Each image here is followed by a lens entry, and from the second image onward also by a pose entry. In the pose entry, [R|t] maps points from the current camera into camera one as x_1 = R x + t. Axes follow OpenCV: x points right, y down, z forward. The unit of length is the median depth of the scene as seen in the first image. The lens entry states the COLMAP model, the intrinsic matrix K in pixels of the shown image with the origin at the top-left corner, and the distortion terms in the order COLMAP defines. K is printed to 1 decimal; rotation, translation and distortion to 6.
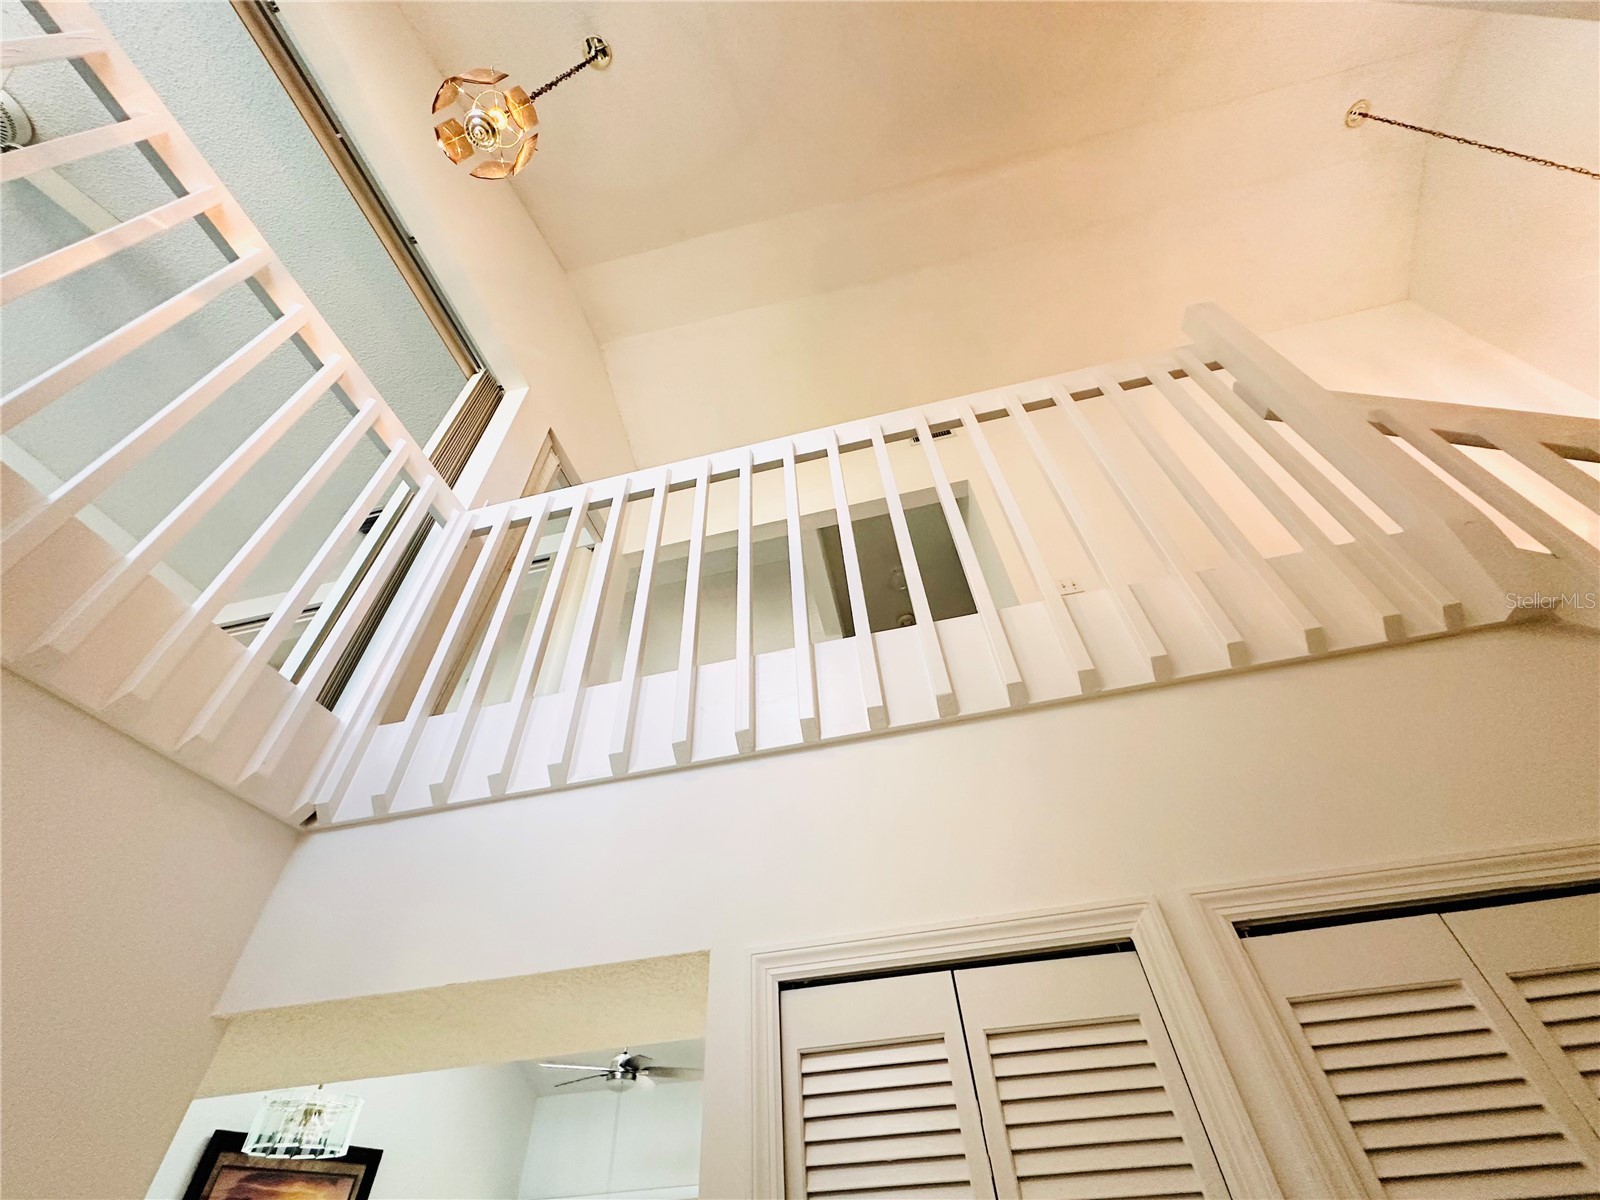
lens RADIAL K [[639.9, 0, 802.3], [0, 639.9, 606.7], [0, 0, 1]] dist [-0.001373, -0.000045]
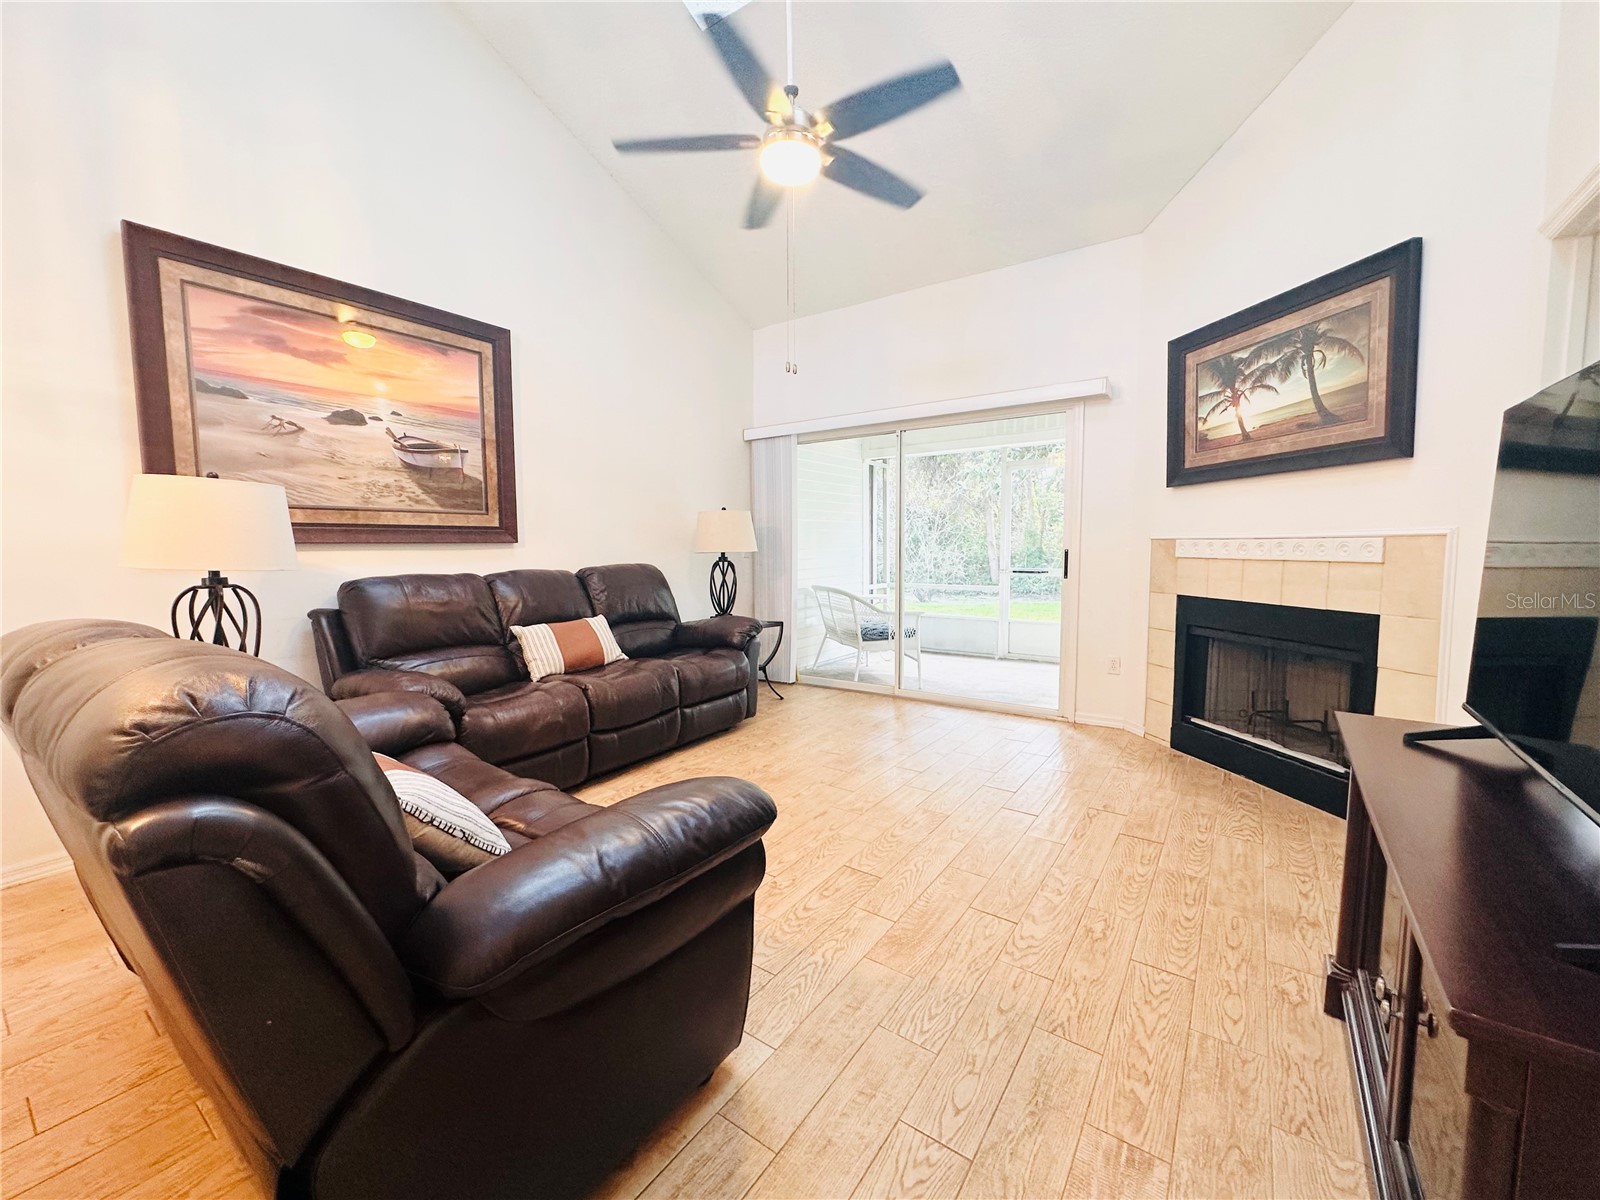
lens RADIAL K [[643.7, 0, 803.3], [0, 643.7, 596.7], [0, 0, 1]] dist [-0.000879, -0.000315]
pose [[0.921357, 0.074346, -0.381540, -0.182281], [0.243290, 0.655228, 0.715182, 1.874622], [0.303167, -0.751764, 0.585612, 1.395241]]
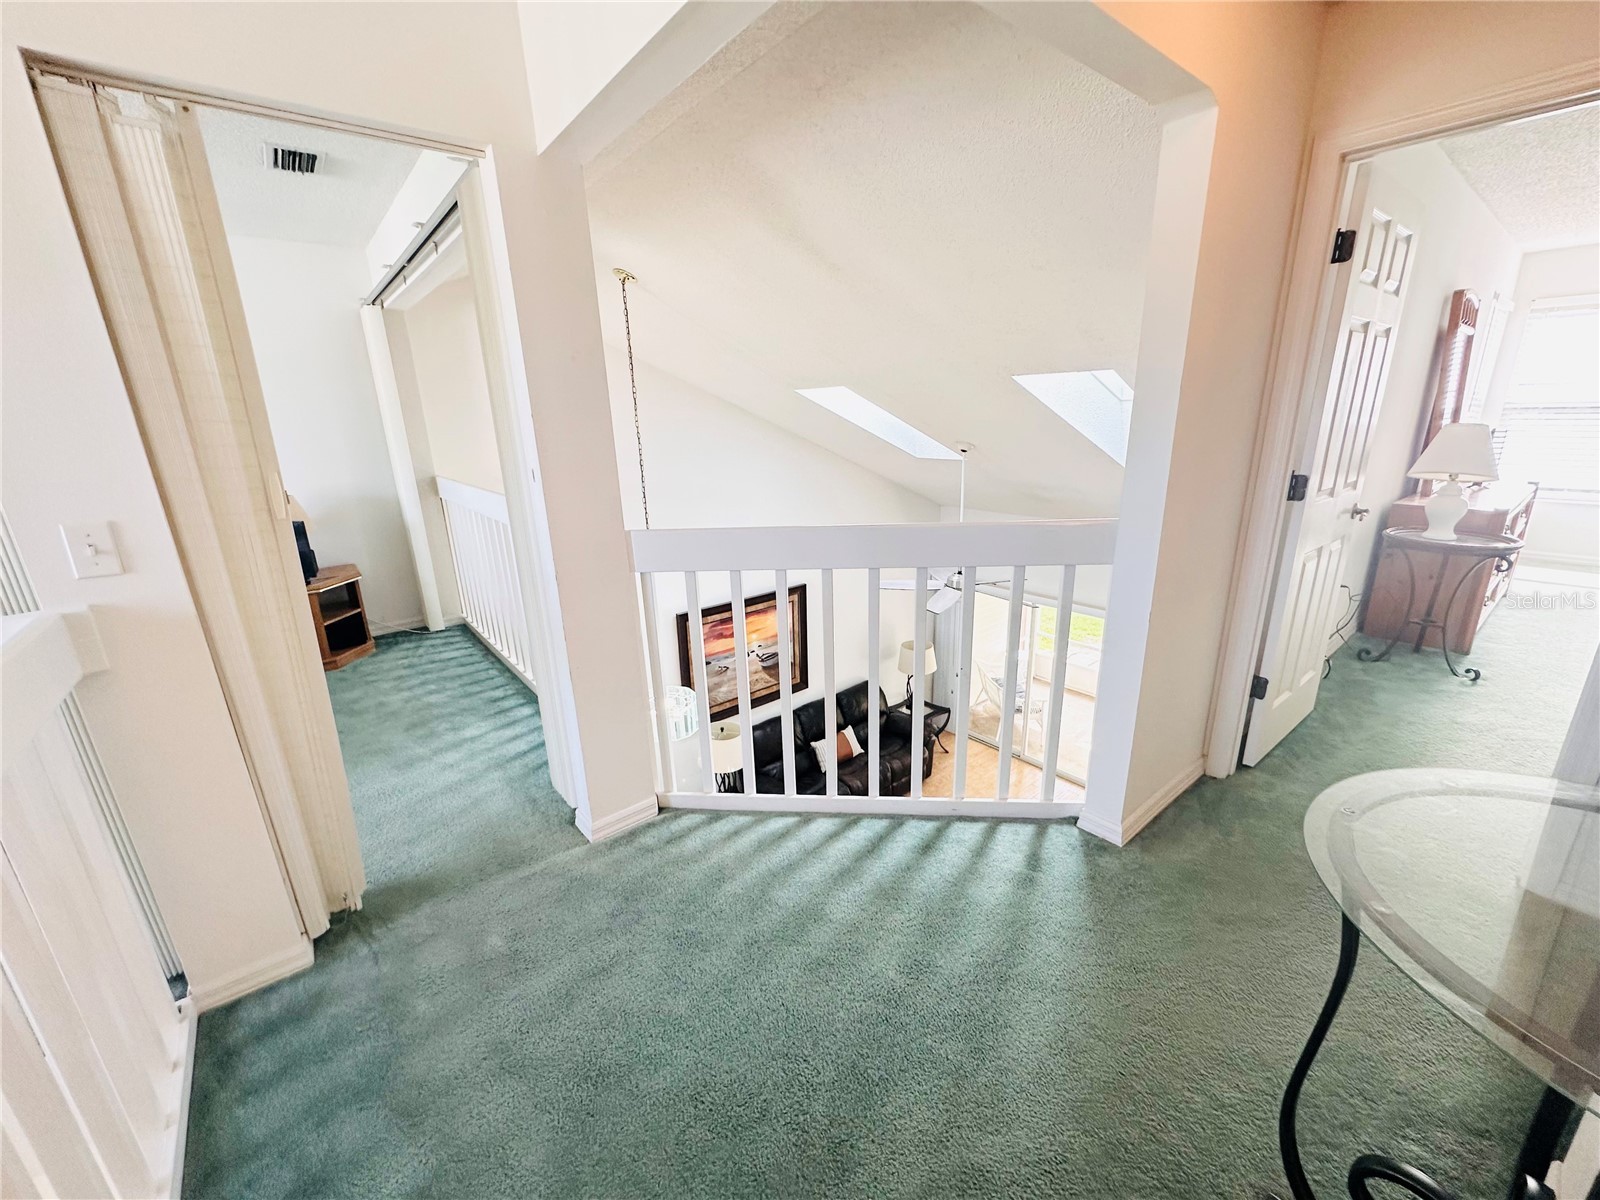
lens RADIAL K [[634.4, 0, 806.5], [0, 634.4, 598.2], [0, 0, 1]] dist [-0.000236, 0.000033]
pose [[0.785262, 0.206214, -0.583815, 0.369857], [0.422577, 0.510667, 0.748765, -0.377280], [0.452541, -0.834683, 0.313866, 1.715585]]
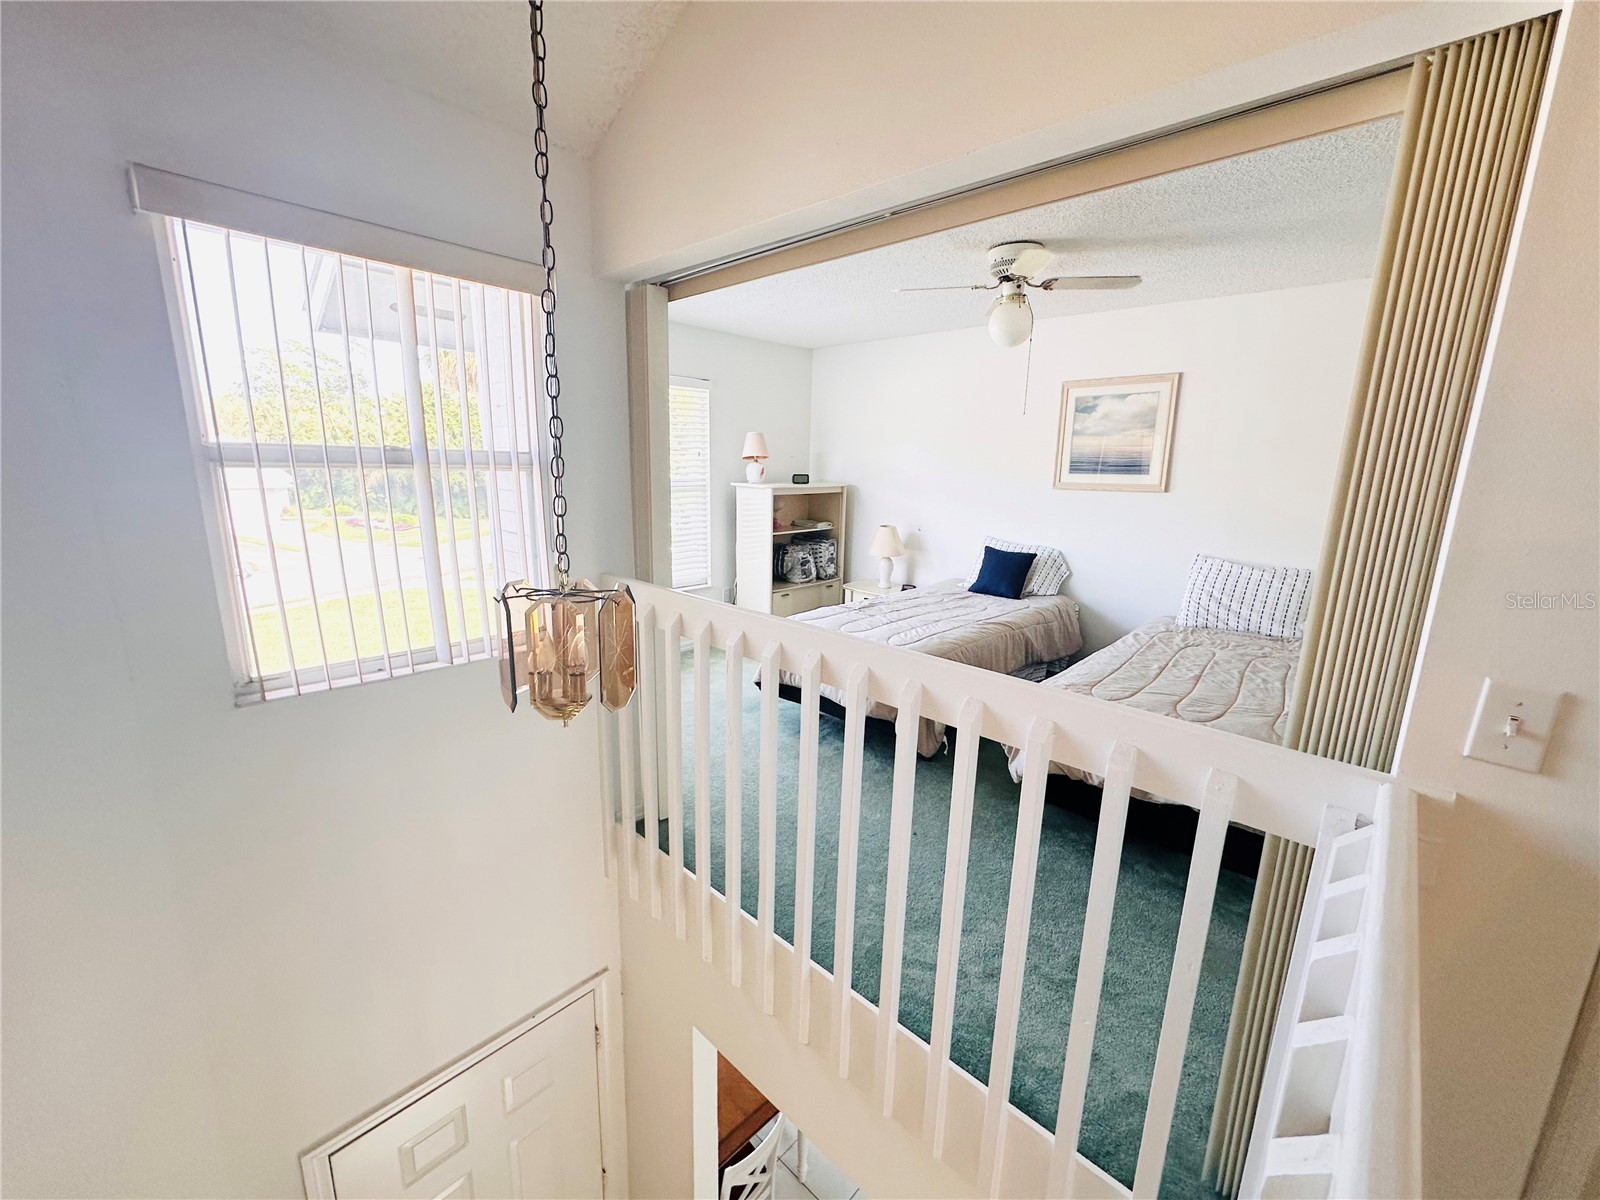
lens RADIAL K [[643.7, 0, 803.3], [0, 643.7, 596.7], [0, 0, 1]] dist [-0.000879, -0.000315]
pose [[-0.510703, 0.213466, -0.832835, -0.114905], [0.602575, 0.779827, -0.169627, -0.524318], [0.613258, -0.588475, -0.526889, 1.594809]]
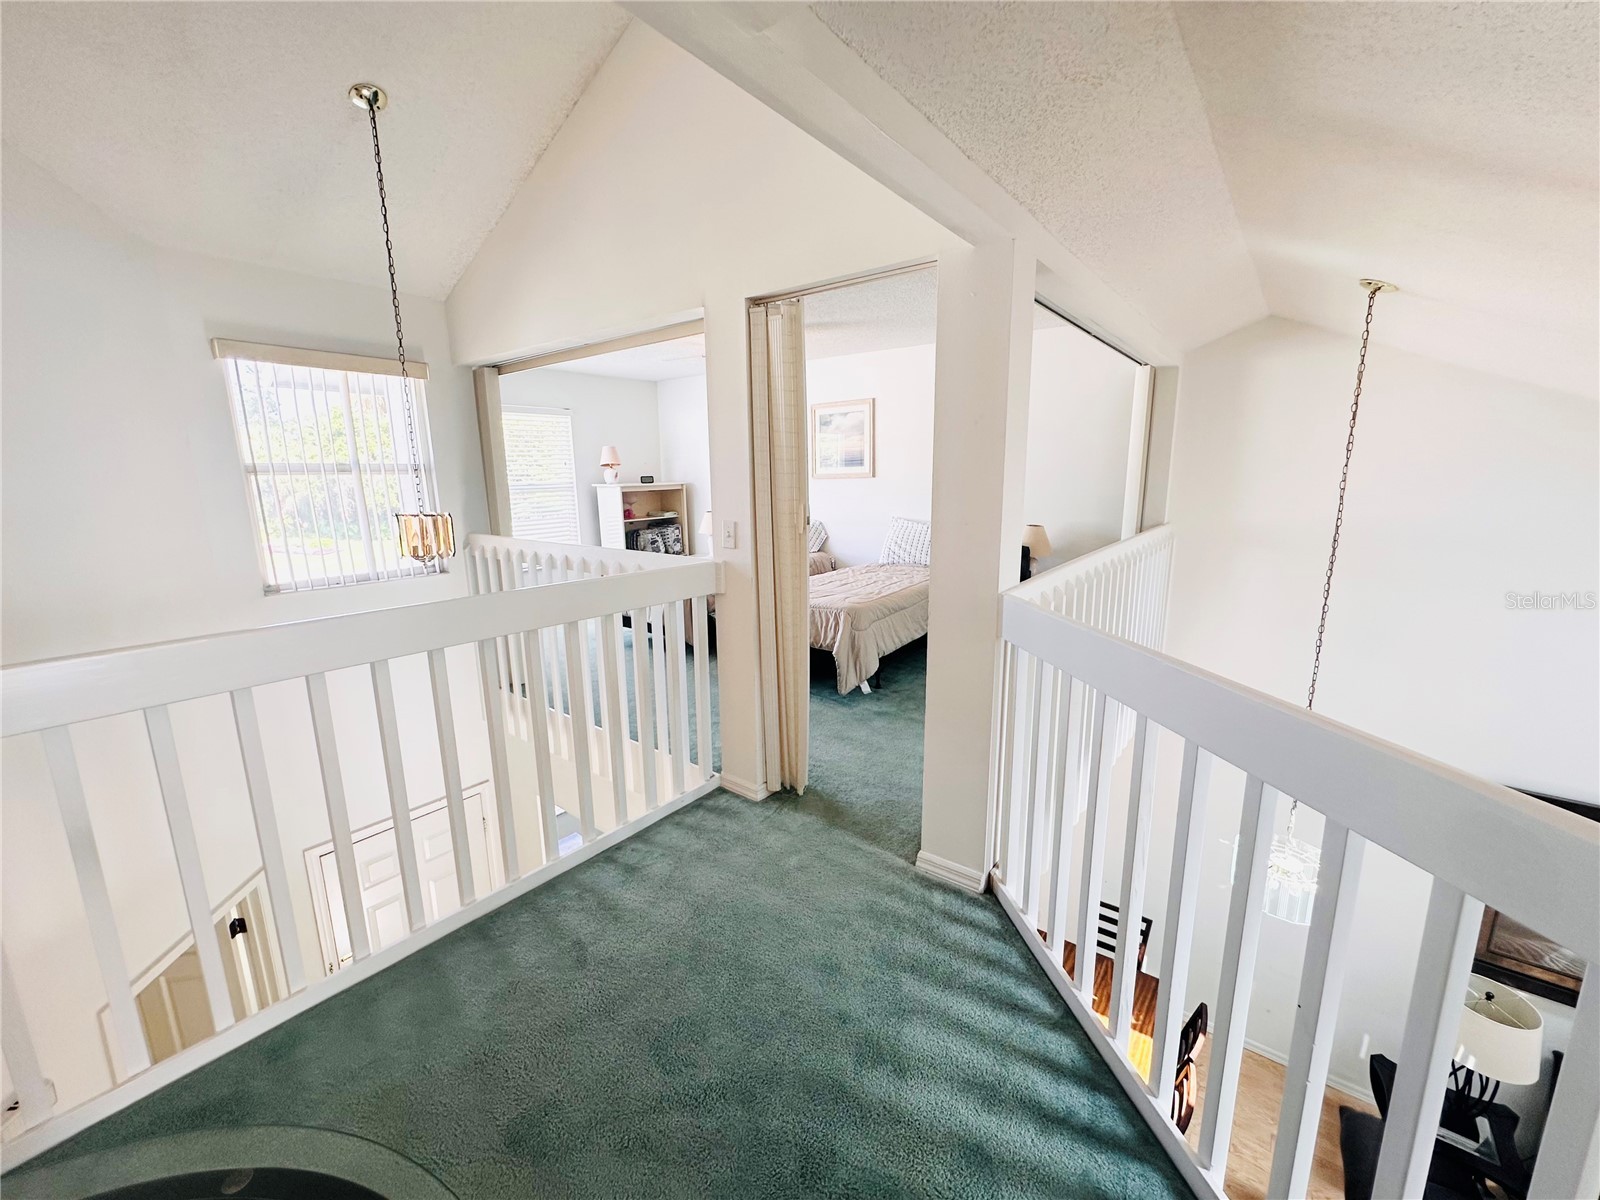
lens RADIAL K [[643.3, 0, 802.5], [0, 643.3, 601.9], [0, 0, 1]] dist [-0.001483, -0.000146]
pose [[-0.429021, 0.235080, -0.872169, 0.566408], [0.655562, 0.745288, -0.121590, 0.252481], [0.621434, -0.623925, -0.473853, 2.387183]]
